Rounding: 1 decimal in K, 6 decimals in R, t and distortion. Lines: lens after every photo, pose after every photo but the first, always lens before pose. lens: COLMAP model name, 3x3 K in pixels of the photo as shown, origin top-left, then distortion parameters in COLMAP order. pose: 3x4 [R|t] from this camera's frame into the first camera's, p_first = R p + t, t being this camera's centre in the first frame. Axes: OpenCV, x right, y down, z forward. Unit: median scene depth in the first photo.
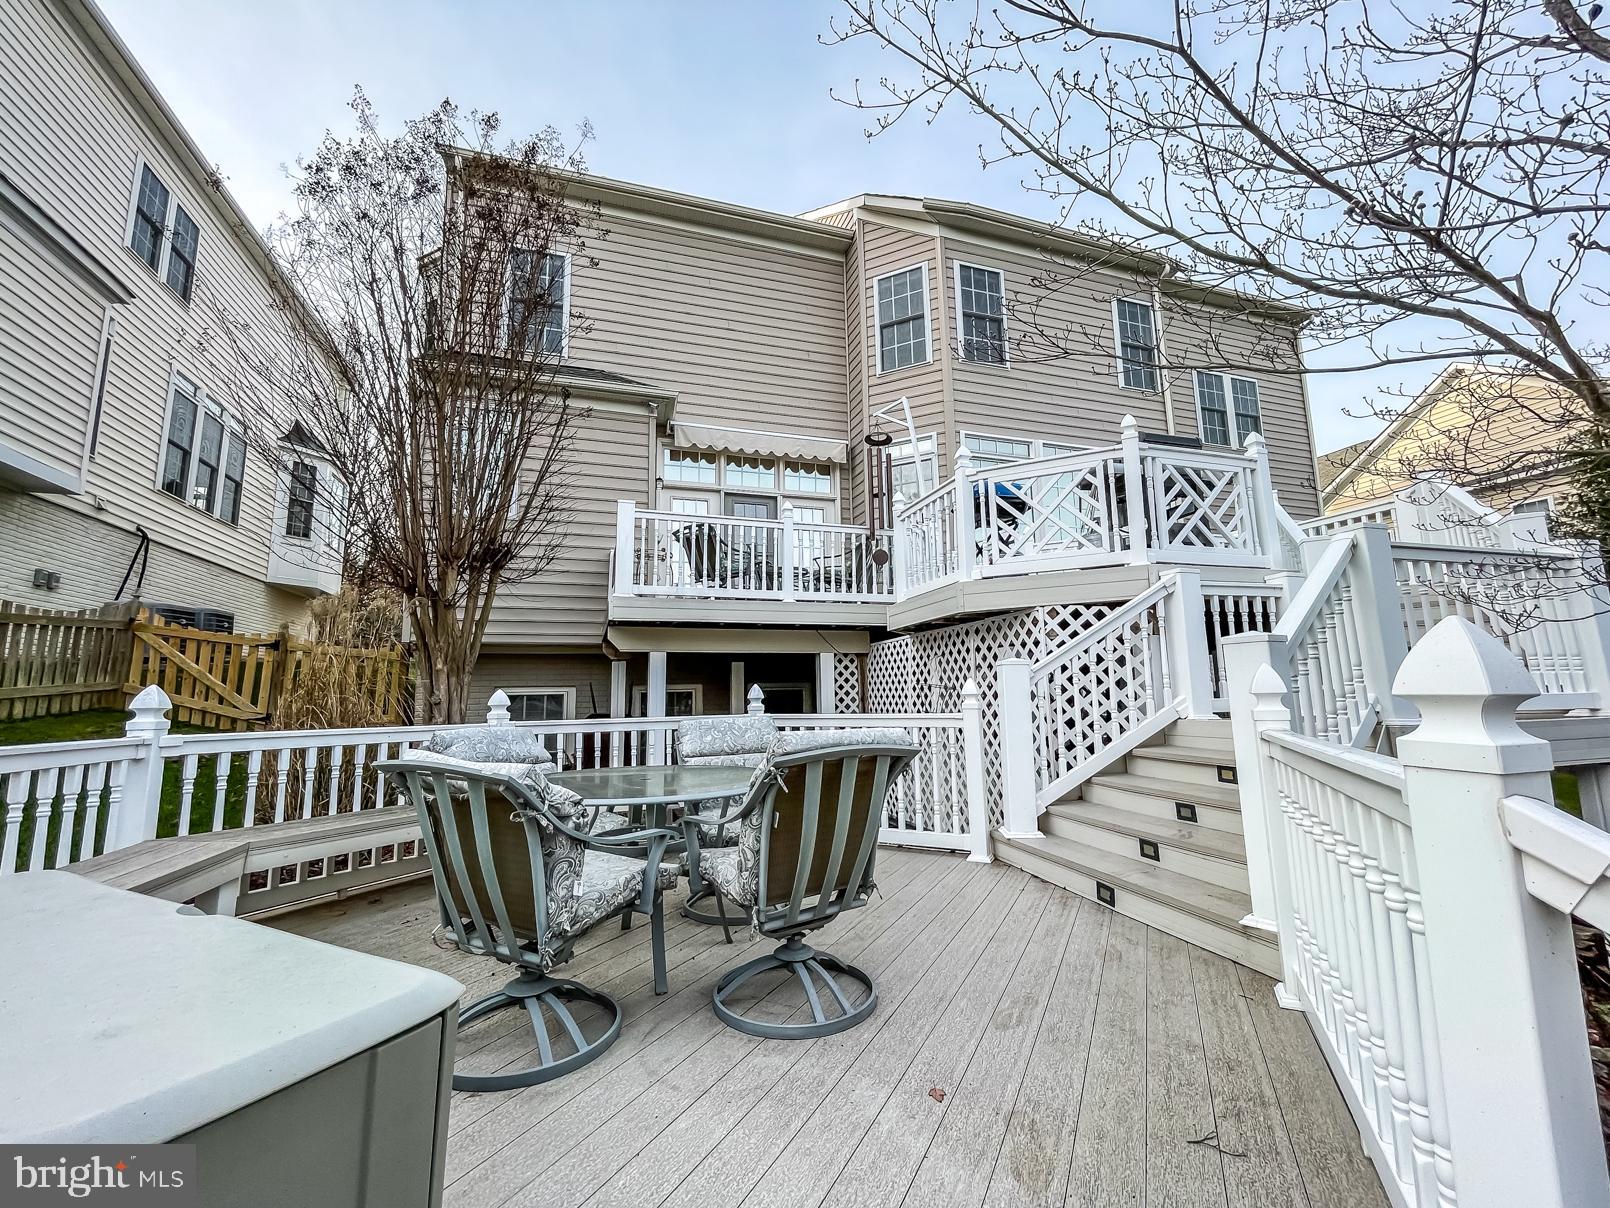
lens RADIAL K [[664.8, 0, 805.0], [0, 664.8, 604.0], [0, 0, 1]] dist [-0.010651, 0.000392]
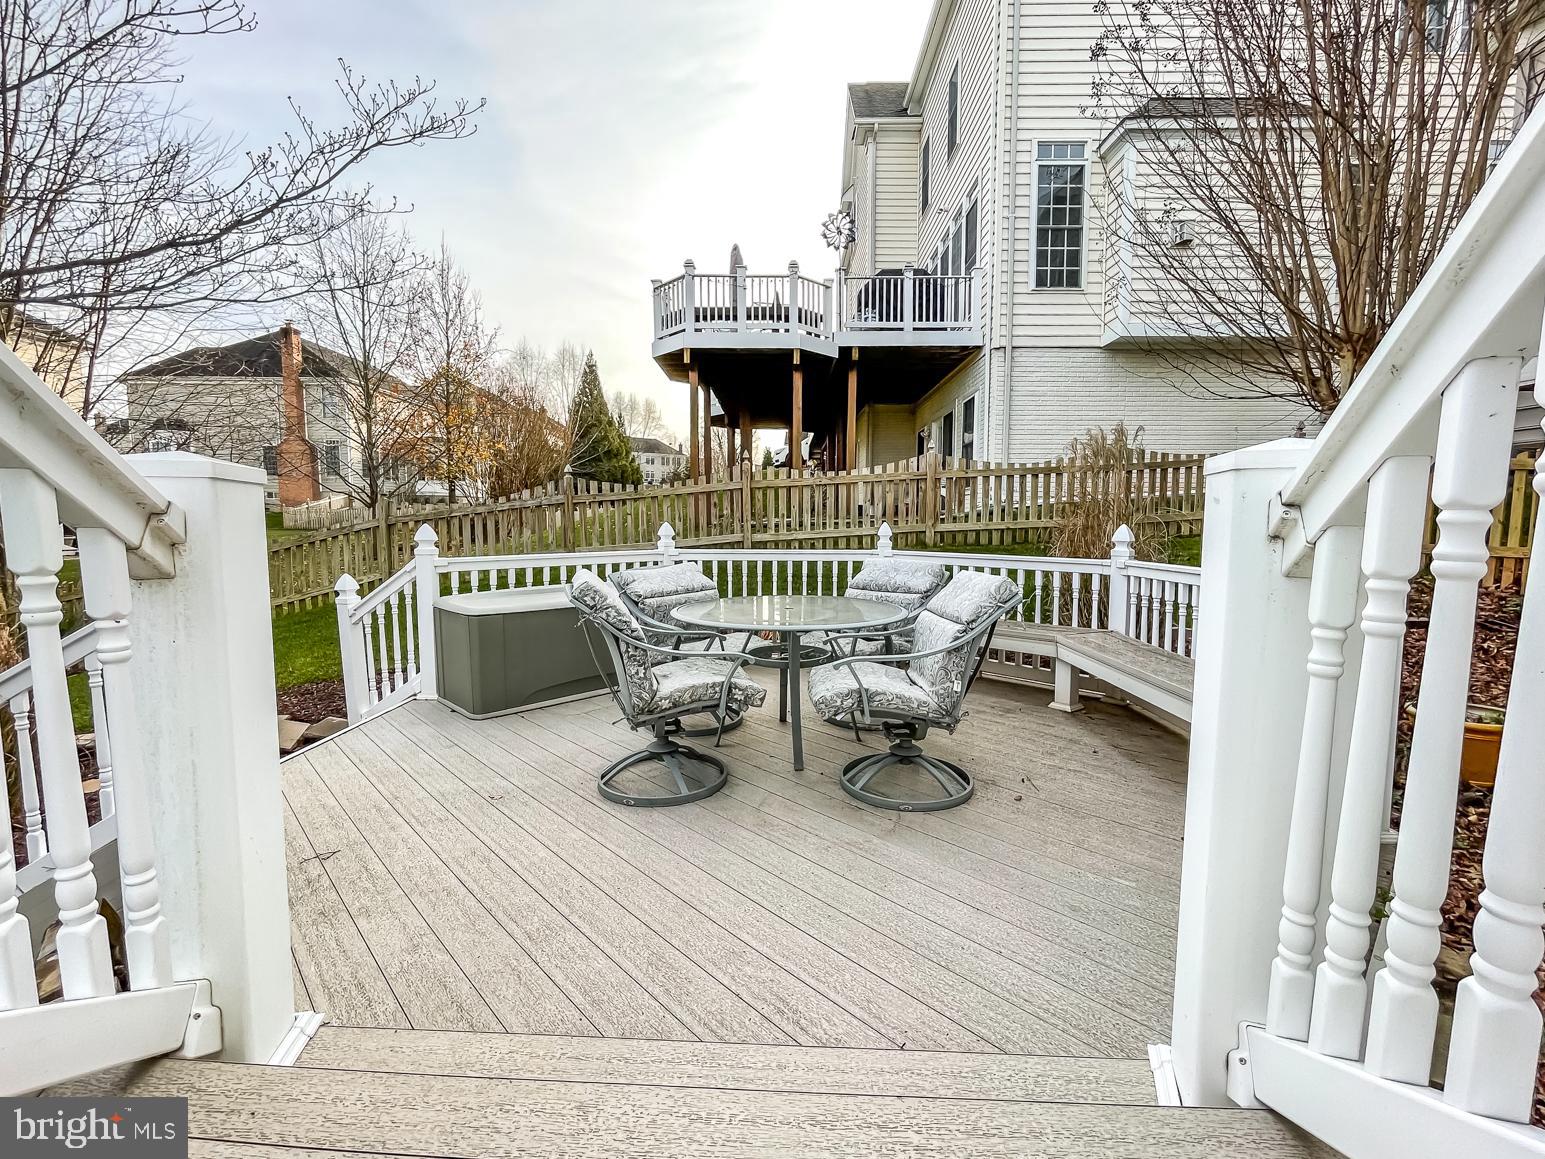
lens RADIAL K [[638.0, 0, 772.5], [0, 638.0, 579.5], [0, 0, 1]] dist [-0.010651, 0.000392]
pose [[-0.327181, 0.098396, -0.939825, 0.384437], [0.135144, 0.989213, 0.056519, 0.074213], [0.935248, -0.108520, -0.336950, 0.622434]]
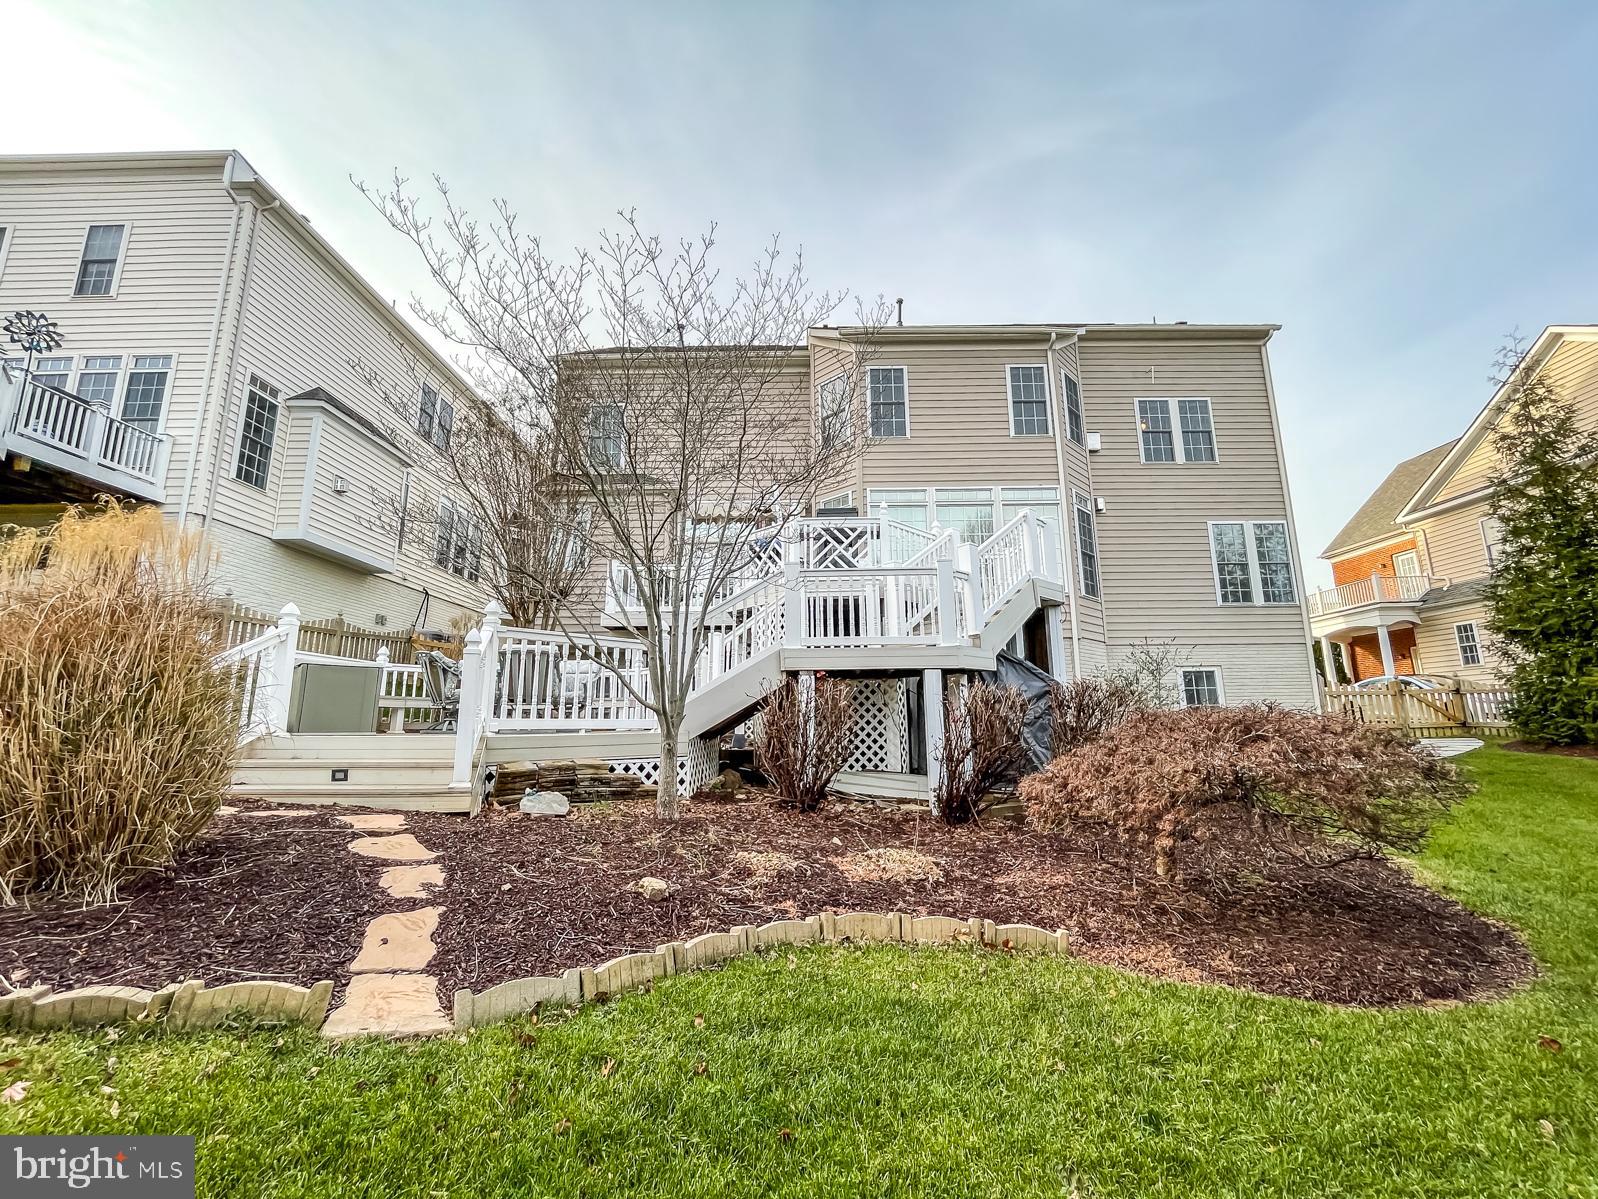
lens RADIAL K [[659.9, 0, 799.0], [0, 659.9, 599.5], [0, 0, 1]] dist [-0.010651, 0.000392]
pose [[0.948856, -0.051191, -0.311531, 0.855863], [0.039304, 0.998244, -0.044321, 0.055542], [0.313253, 0.029810, 0.949202, -0.616952]]
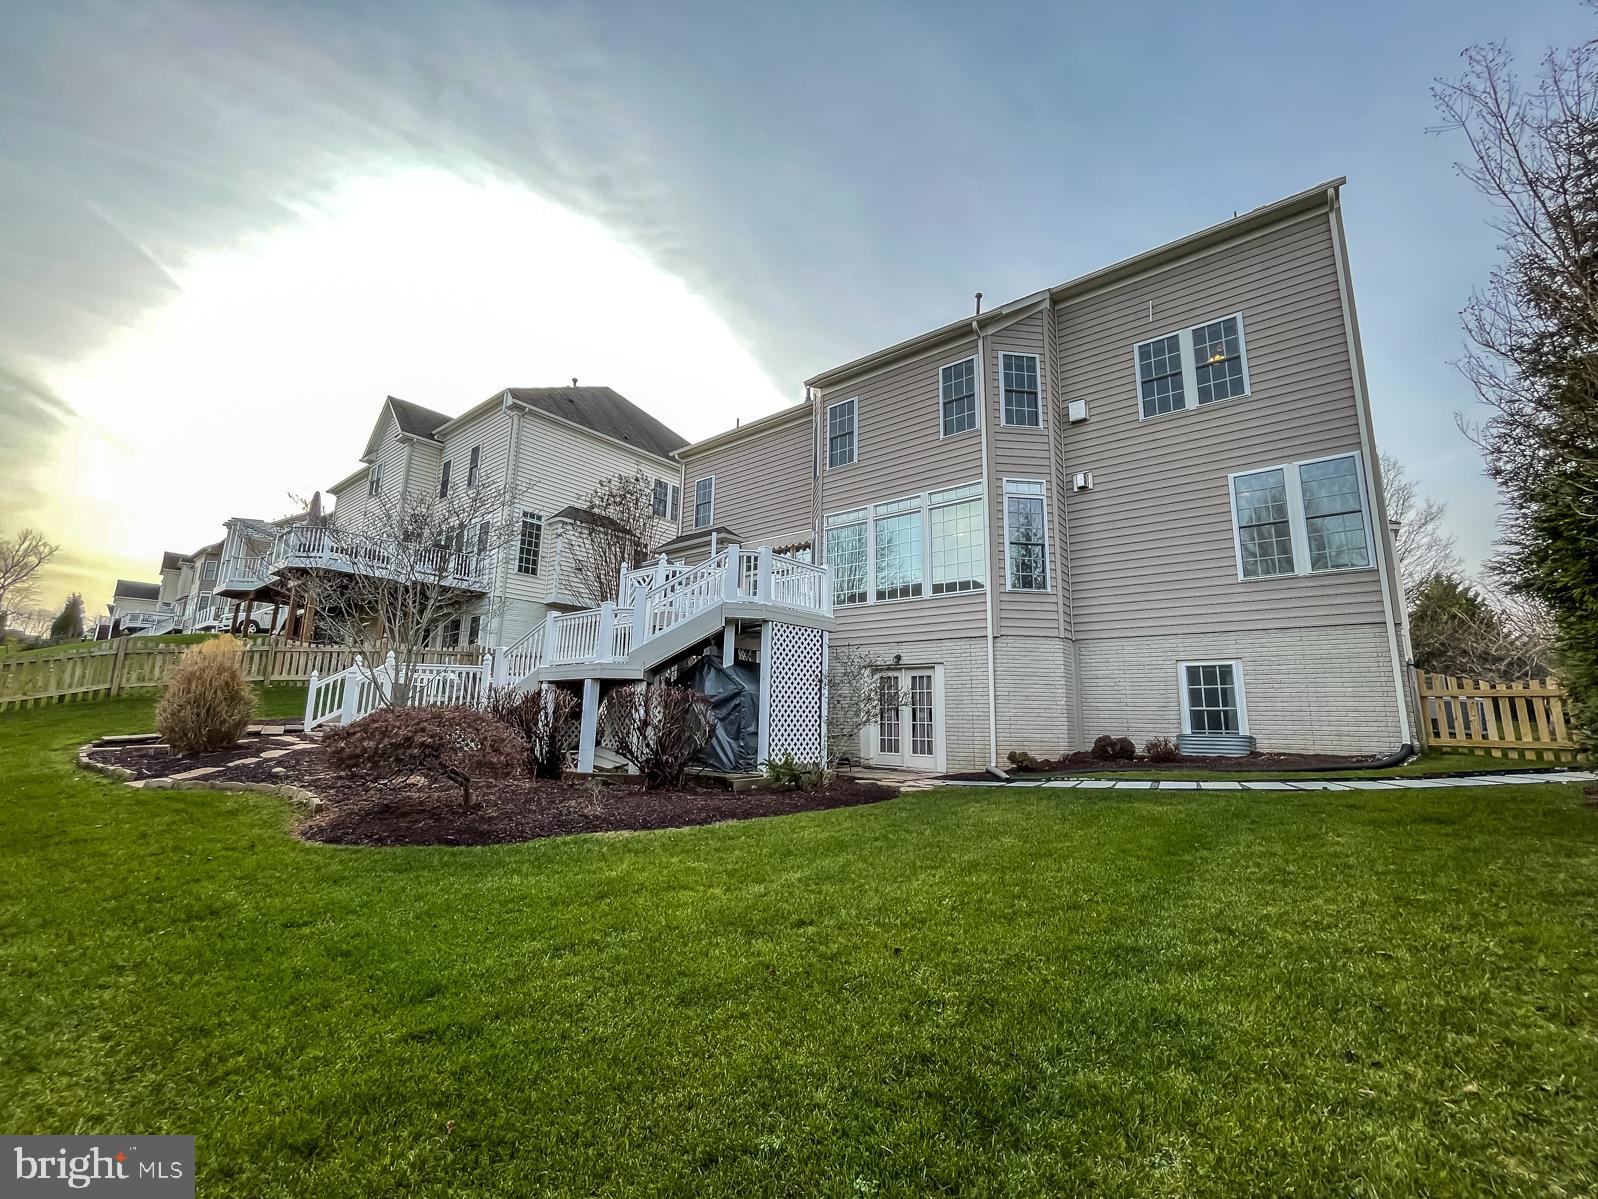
lens RADIAL K [[659.9, 0, 799.0], [0, 659.9, 599.5], [0, 0, 1]] dist [-0.010651, 0.000392]
pose [[0.541846, -0.124550, -0.831198, 2.457419], [0.093274, 0.991761, -0.087806, 0.132774], [0.835286, -0.029952, 0.548999, 0.068097]]
